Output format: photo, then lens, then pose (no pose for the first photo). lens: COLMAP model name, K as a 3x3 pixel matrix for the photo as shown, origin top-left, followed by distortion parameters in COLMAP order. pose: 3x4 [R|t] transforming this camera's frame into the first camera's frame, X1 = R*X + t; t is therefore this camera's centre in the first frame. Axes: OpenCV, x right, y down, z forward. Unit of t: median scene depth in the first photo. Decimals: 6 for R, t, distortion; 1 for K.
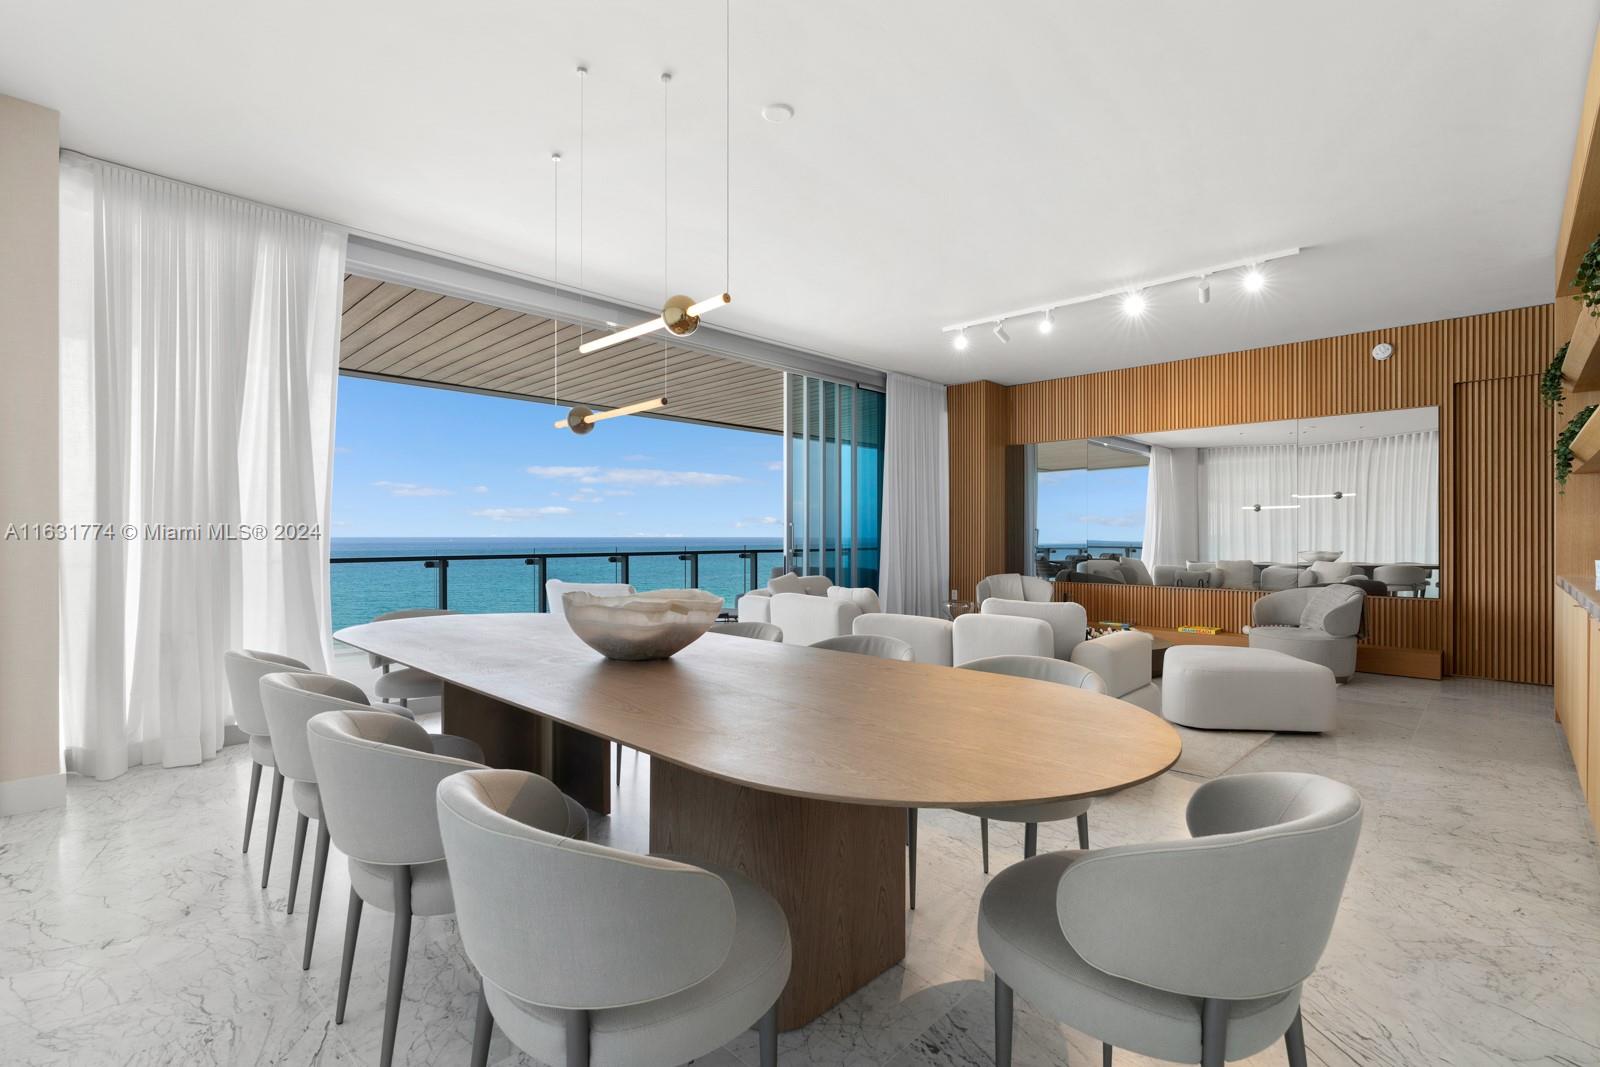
lens RADIAL K [[720.3, 0, 805.7], [0, 720.3, 532.9], [0, 0, 1]] dist [-0.012589, 0.004353]
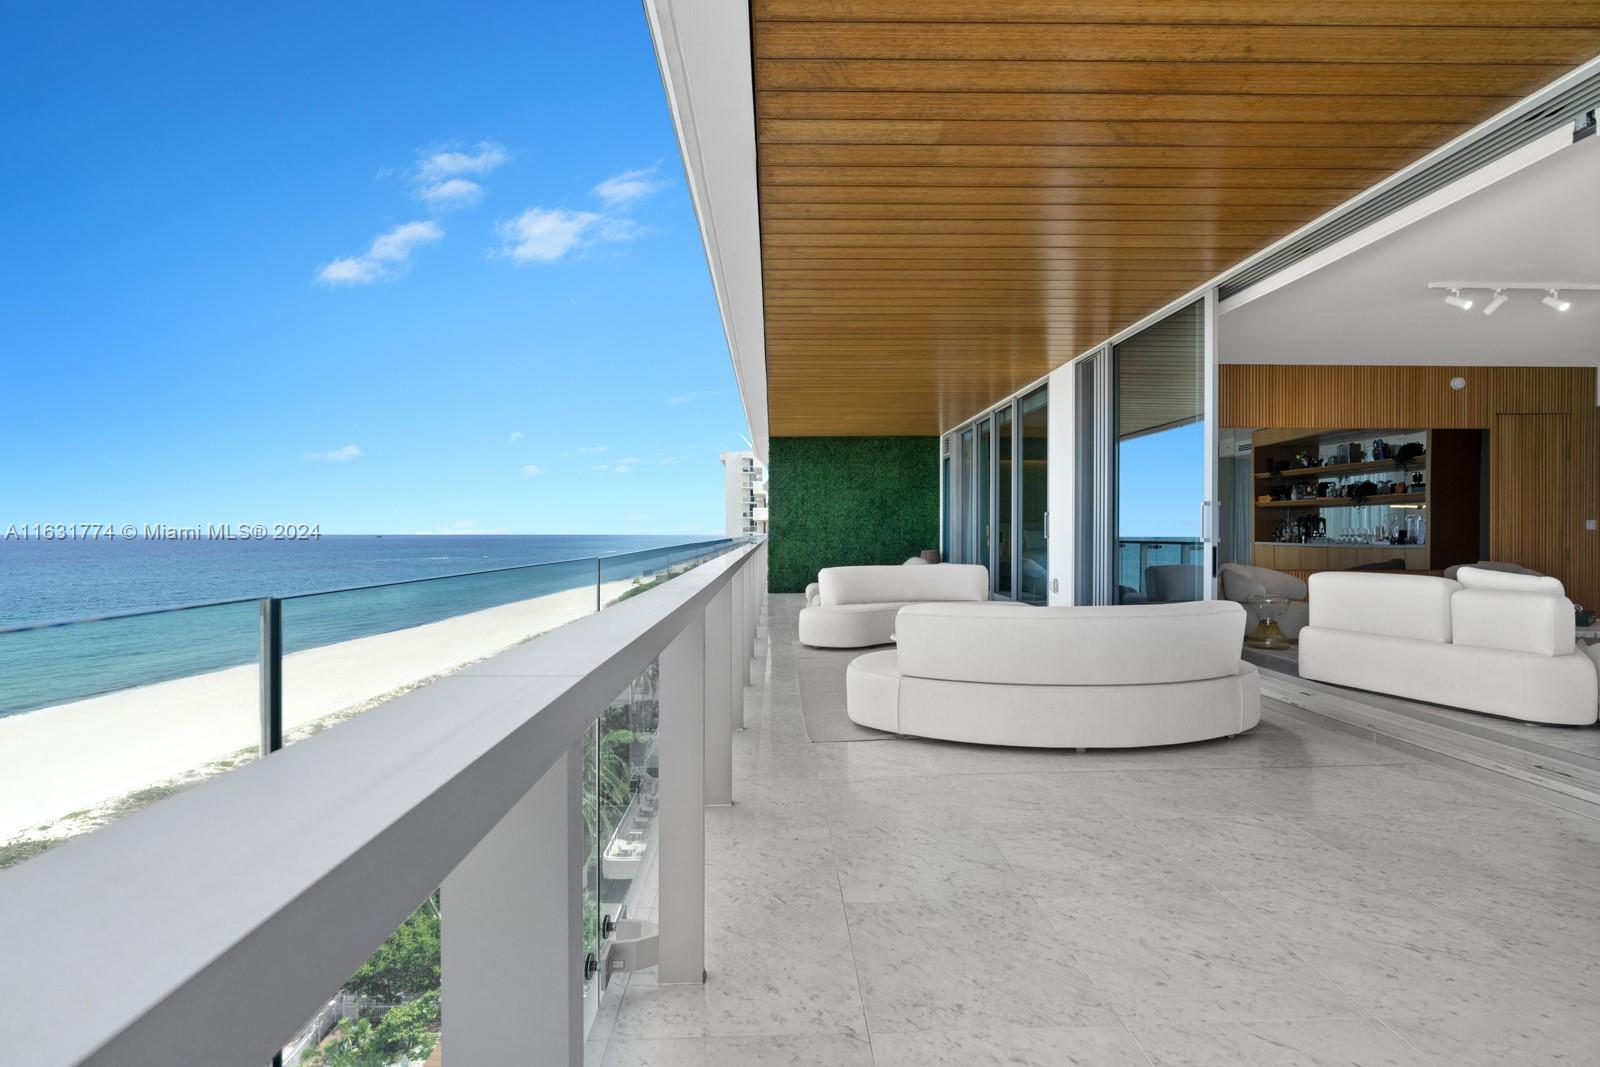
lens RADIAL K [[720.3, 0, 789.3], [0, 720.3, 546.6], [0, 0, 1]] dist [-0.012589, 0.004353]
pose [[0.712065, -0.013092, 0.701991, -0.852655], [0.000548, 0.999836, 0.018090, 0.018867], [-0.702113, -0.012497, 0.711956, 0.793913]]
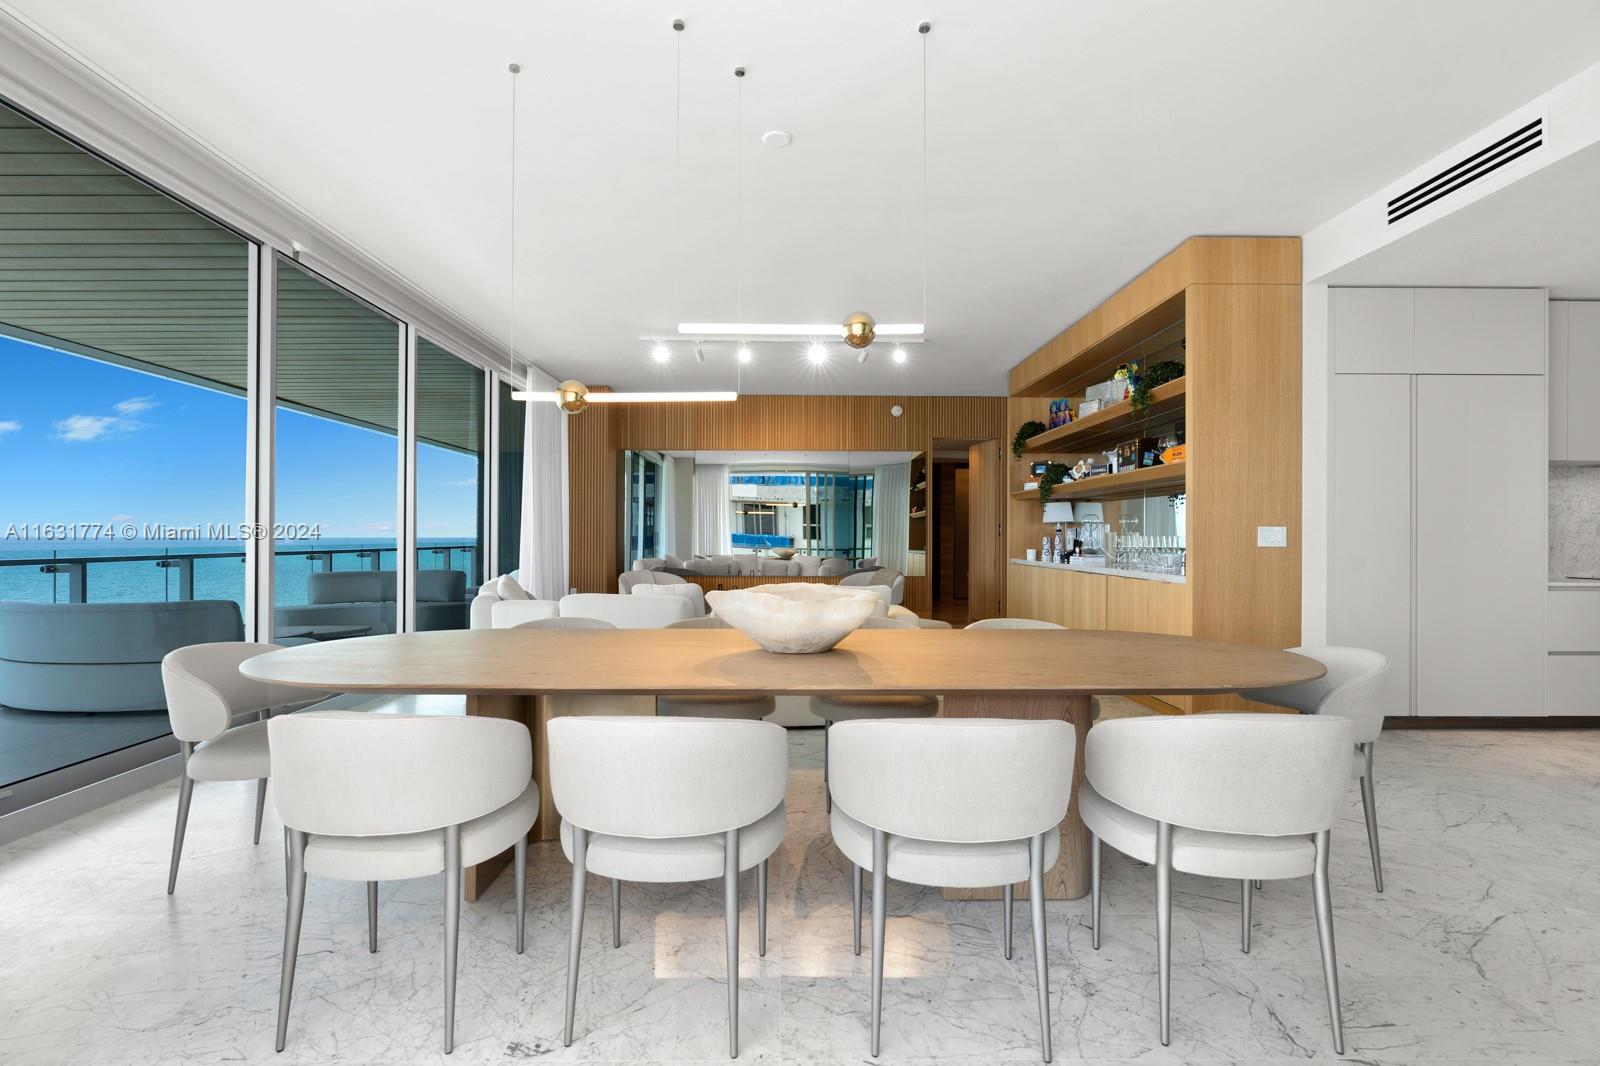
lens RADIAL K [[720.3, 0, 793.5], [0, 720.3, 540.6], [0, 0, 1]] dist [-0.012589, 0.004353]
pose [[0.715235, 0.000071, 0.698884, -0.332473], [-0.003100, 0.999990, 0.003071, 0.009326], [-0.698877, -0.004363, 0.715228, 0.072786]]
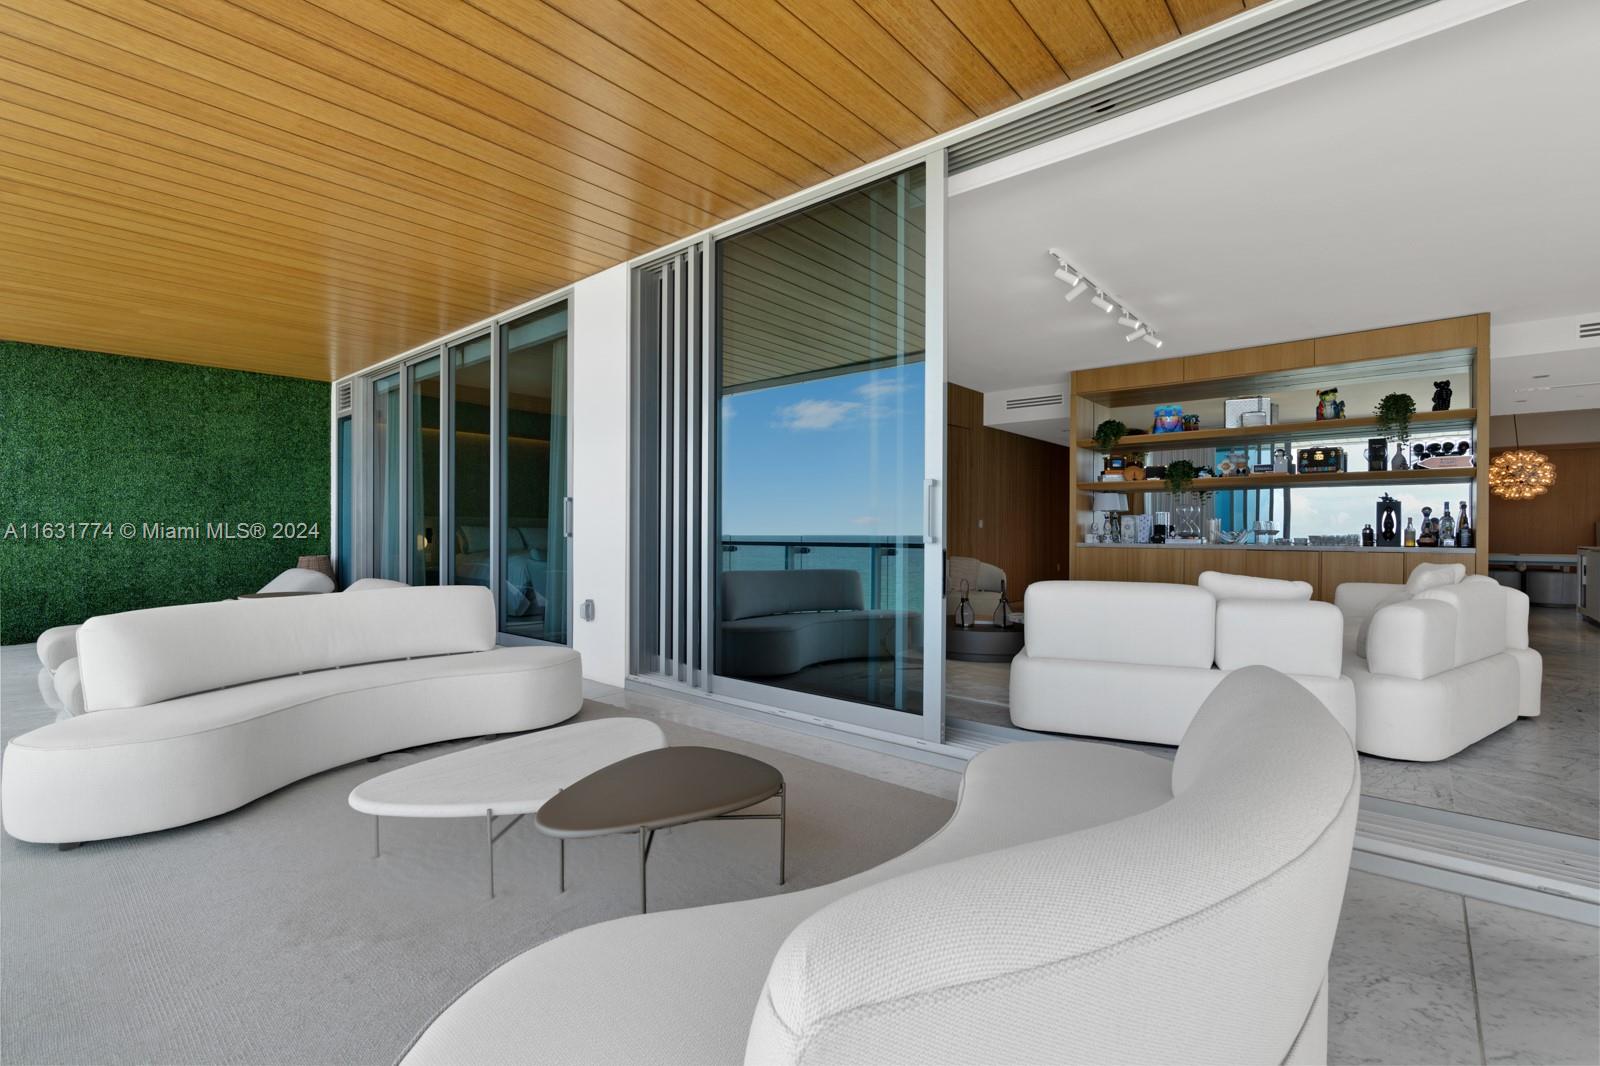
lens RADIAL K [[720.3, 0, 787.2], [0, 720.3, 531.9], [0, 0, 1]] dist [-0.012589, 0.004353]
pose [[-0.037674, -0.000117, 0.999290, -0.502411], [-0.001110, 0.999999, 0.000076, 0.020401], [-0.999289, -0.001107, -0.037674, 1.128374]]
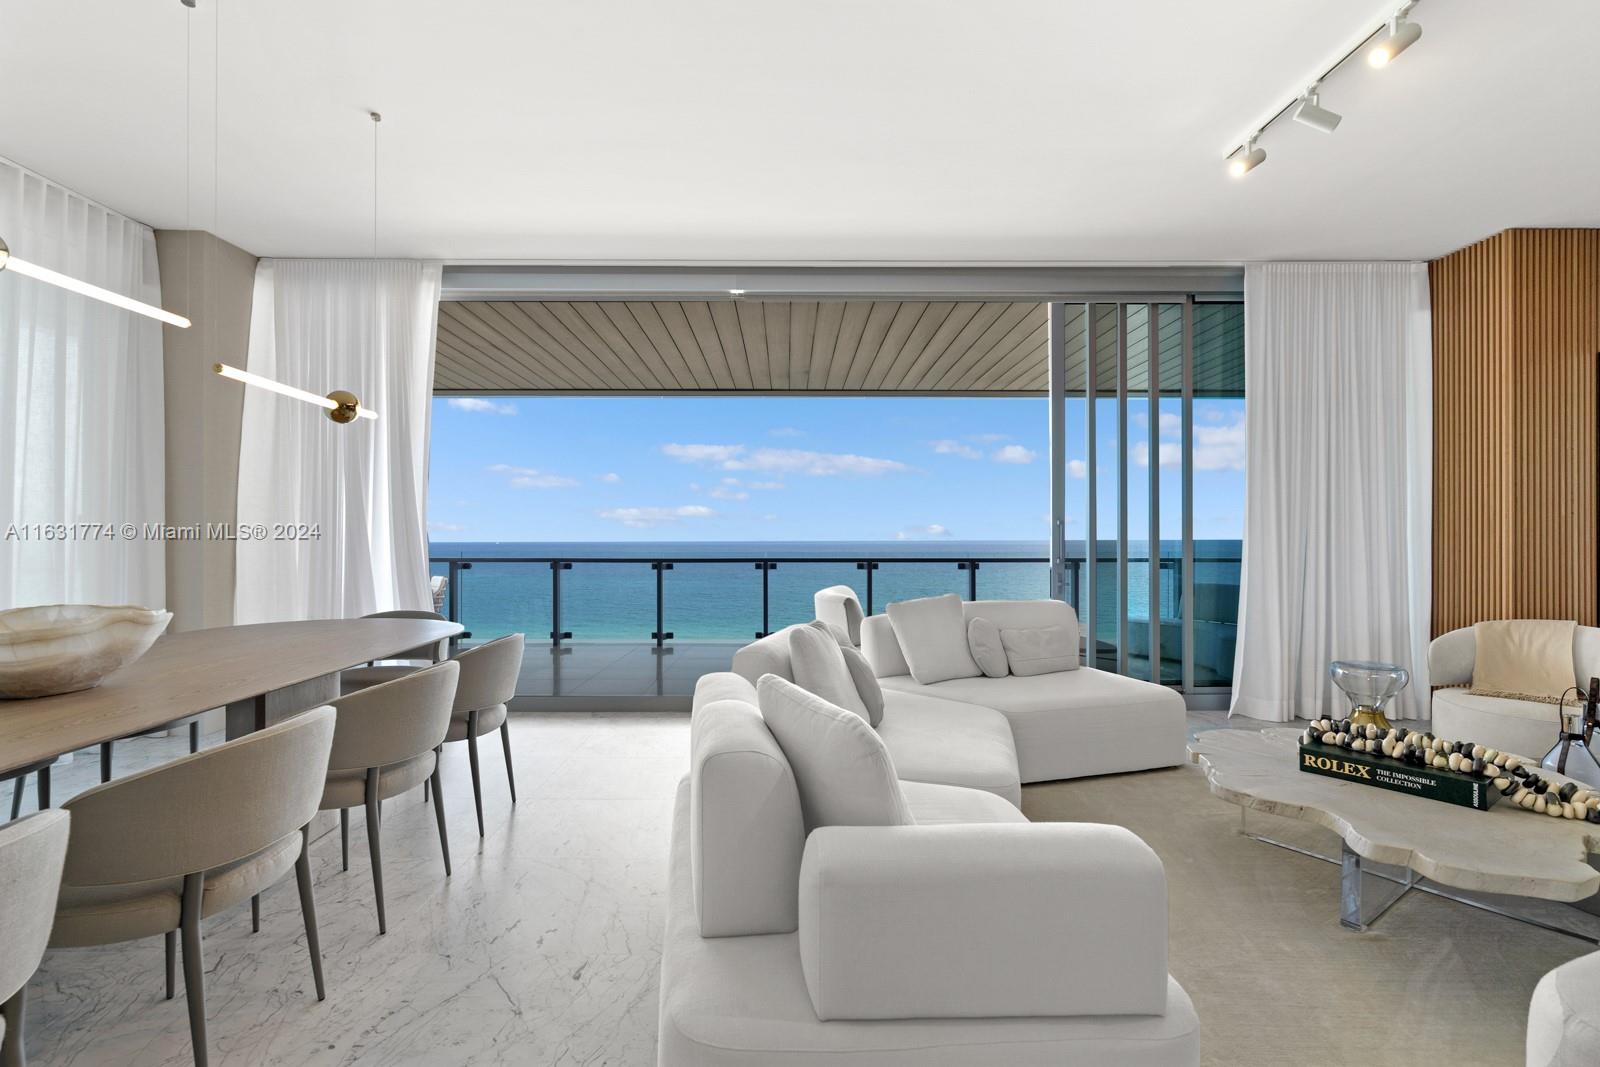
lens RADIAL K [[720.3, 0, 791.0], [0, 720.3, 536.7], [0, 0, 1]] dist [-0.012589, 0.004353]
pose [[0.700258, -0.002448, -0.713886, 0.290735], [0.002812, 0.999996, -0.000671, 0.001609], [0.713884, -0.001538, 0.700262, 0.334985]]
